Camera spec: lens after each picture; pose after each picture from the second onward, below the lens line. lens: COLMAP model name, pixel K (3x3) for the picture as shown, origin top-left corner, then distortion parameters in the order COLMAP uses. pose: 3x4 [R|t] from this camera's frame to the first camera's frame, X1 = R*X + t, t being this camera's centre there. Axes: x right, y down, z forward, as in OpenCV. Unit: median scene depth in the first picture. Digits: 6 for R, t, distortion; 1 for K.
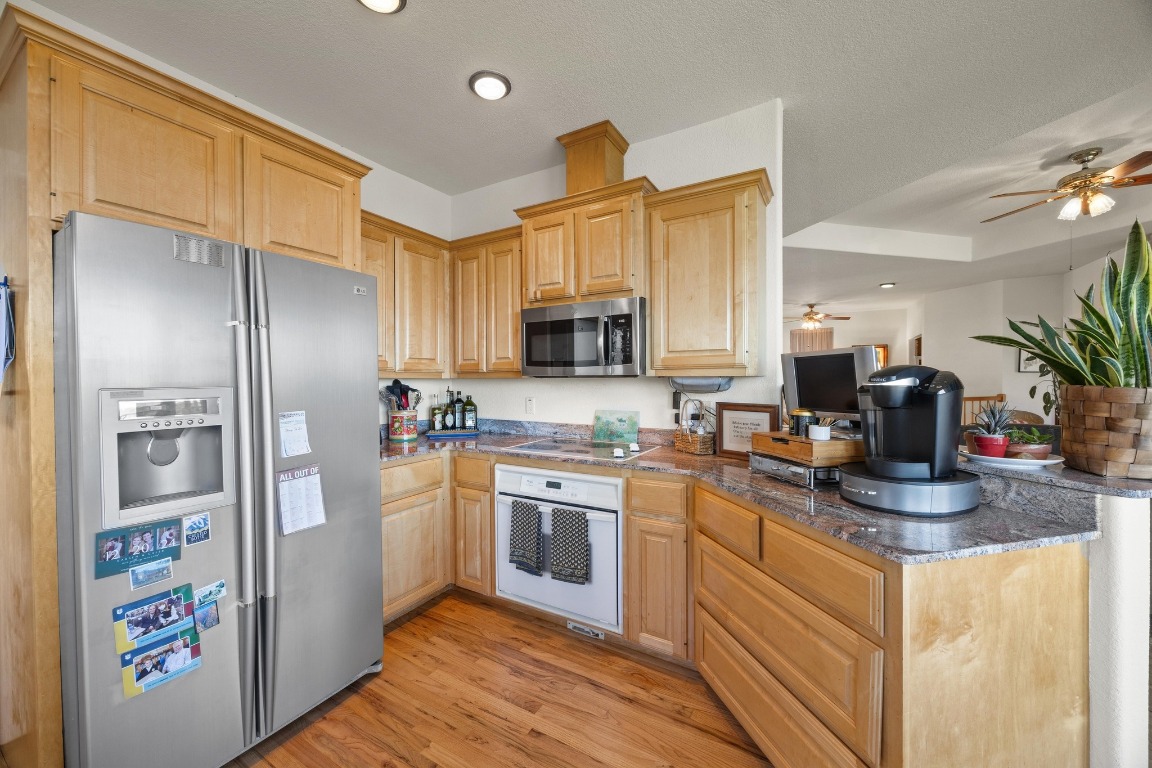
lens RADIAL K [[436.1, 0, 570.4], [0, 436.1, 381.5], [0, 0, 1]] dist [-0.000585, -0.000039]
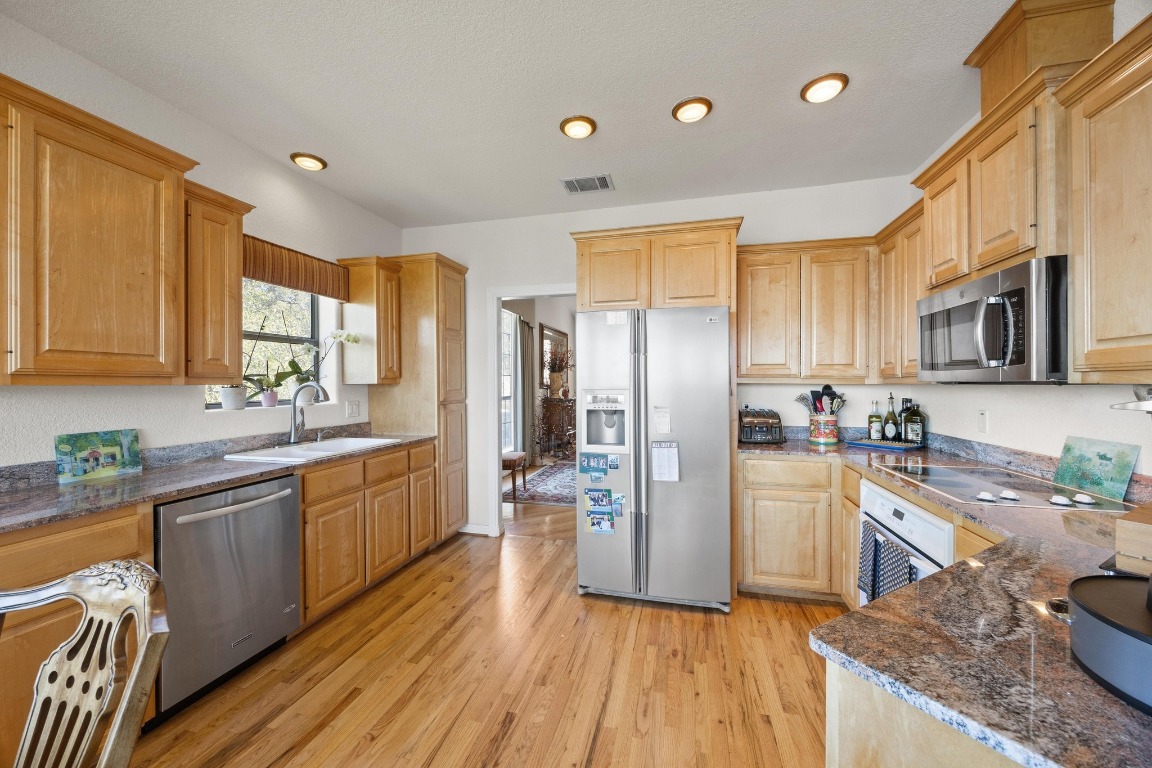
lens RADIAL K [[436.1, 0, 570.4], [0, 436.1, 381.5], [0, 0, 1]] dist [-0.000585, -0.000039]
pose [[0.274118, -0.000249, -0.961696, 0.580304], [-0.004673, 0.999988, -0.001591, -0.010430], [0.961685, 0.004930, 0.274113, 0.172956]]
